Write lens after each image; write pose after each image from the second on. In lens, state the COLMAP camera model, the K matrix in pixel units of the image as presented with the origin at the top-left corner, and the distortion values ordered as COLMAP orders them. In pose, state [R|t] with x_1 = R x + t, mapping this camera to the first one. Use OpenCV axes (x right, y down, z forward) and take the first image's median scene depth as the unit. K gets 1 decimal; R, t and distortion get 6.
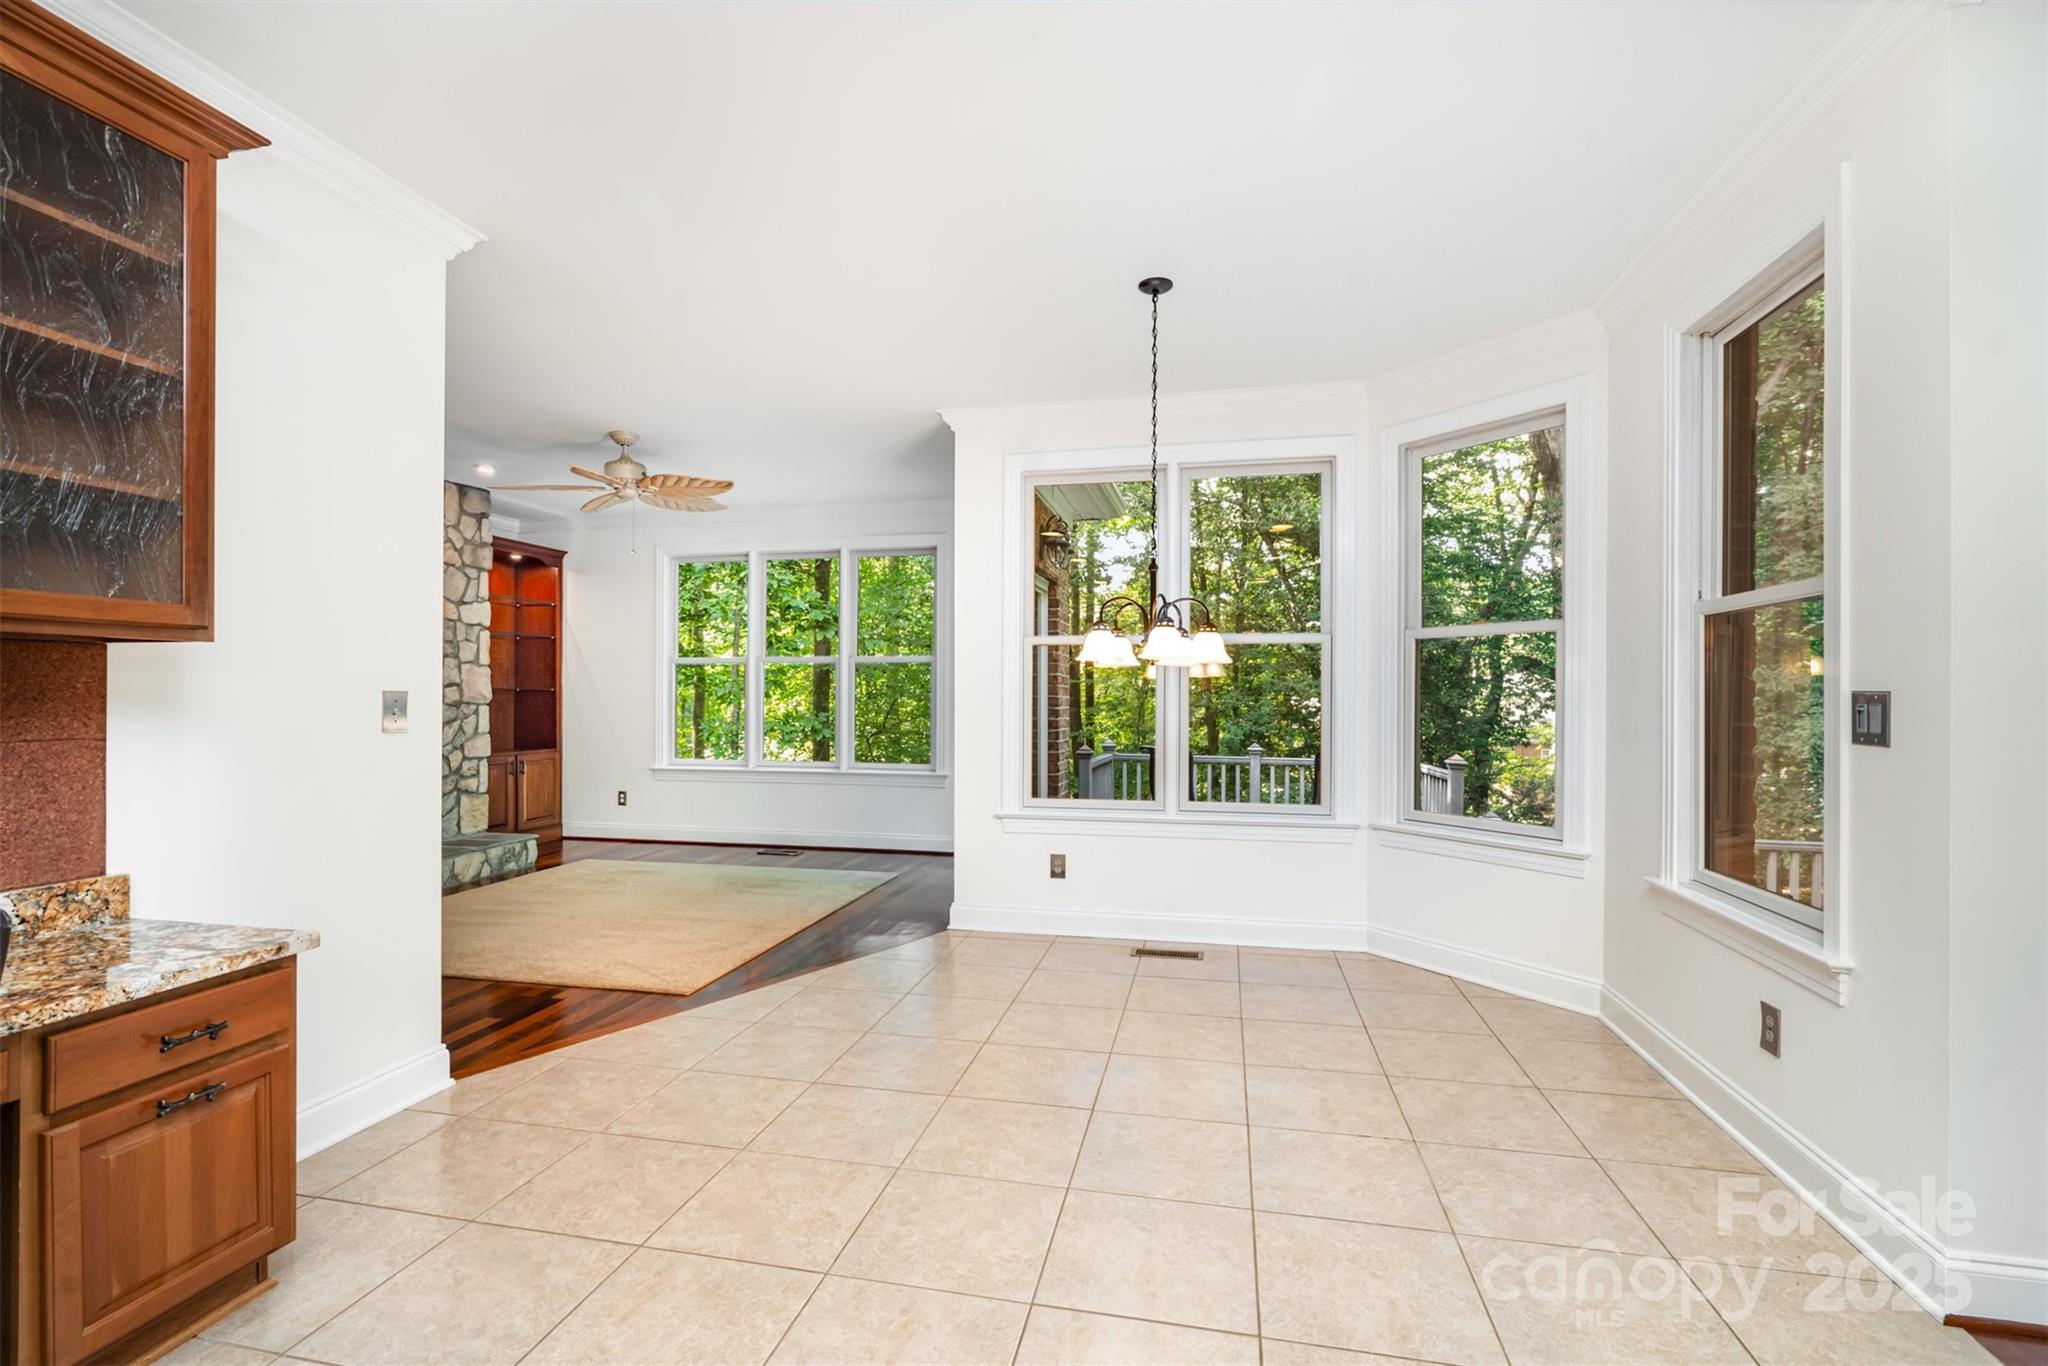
lens RADIAL K [[925.9, 0, 1013.8], [0, 925.9, 696.3], [0, 0, 1]] dist [-0.002446, -0.000084]
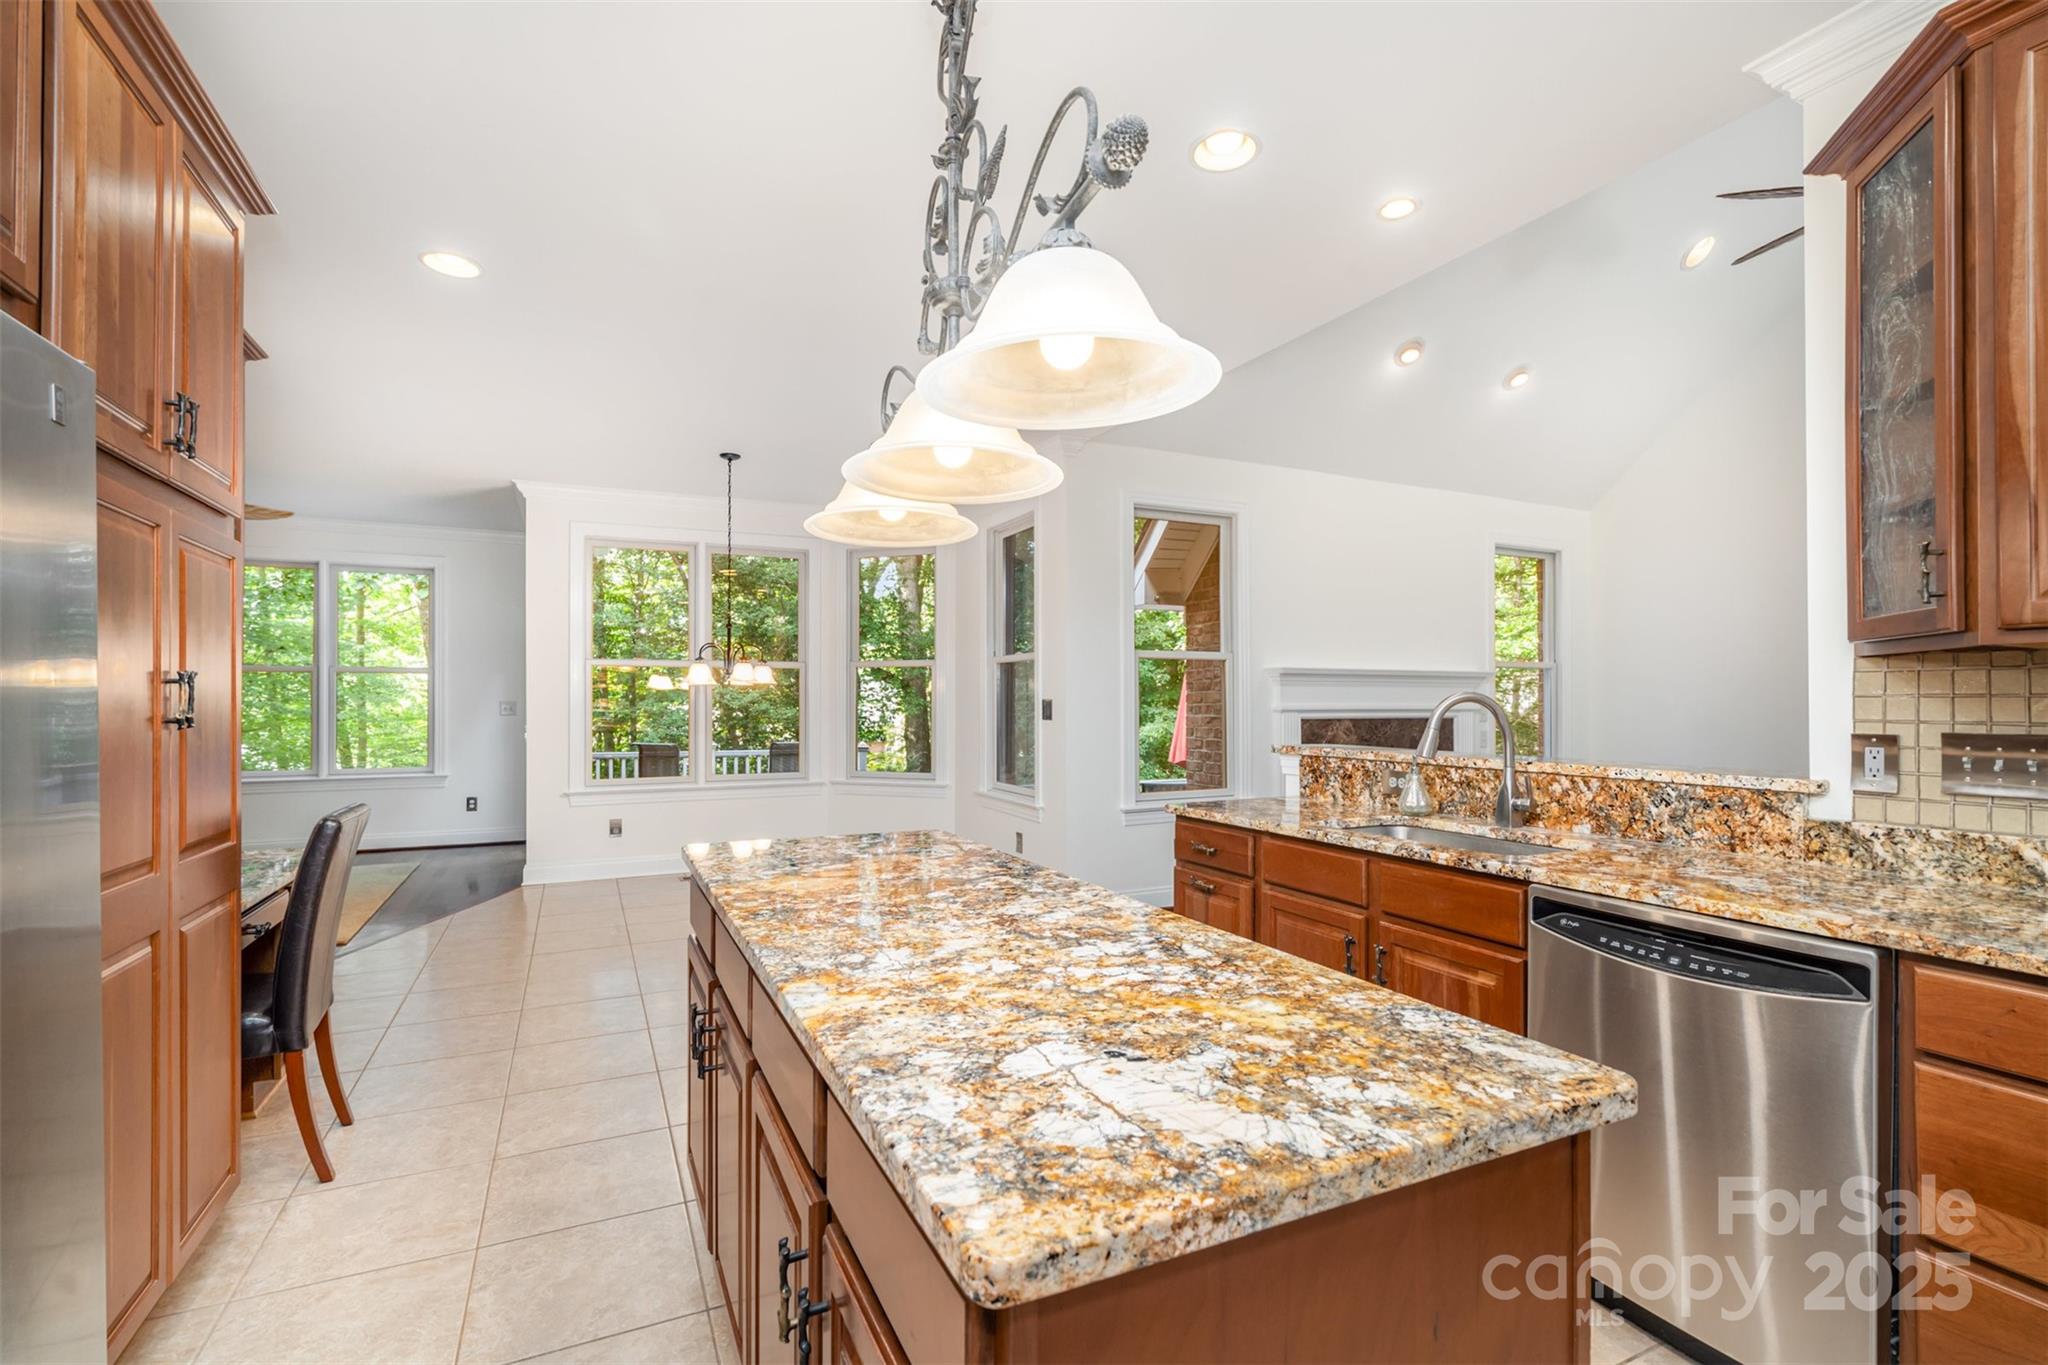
lens RADIAL K [[925.9, 0, 1021.8], [0, 925.9, 688.2], [0, 0, 1]] dist [-0.002446, -0.000084]
pose [[0.786281, 0.002504, 0.617863, -0.600410], [0.006741, 0.999898, -0.012631, -0.002038], [-0.617832, 0.014097, 0.786184, -0.818325]]
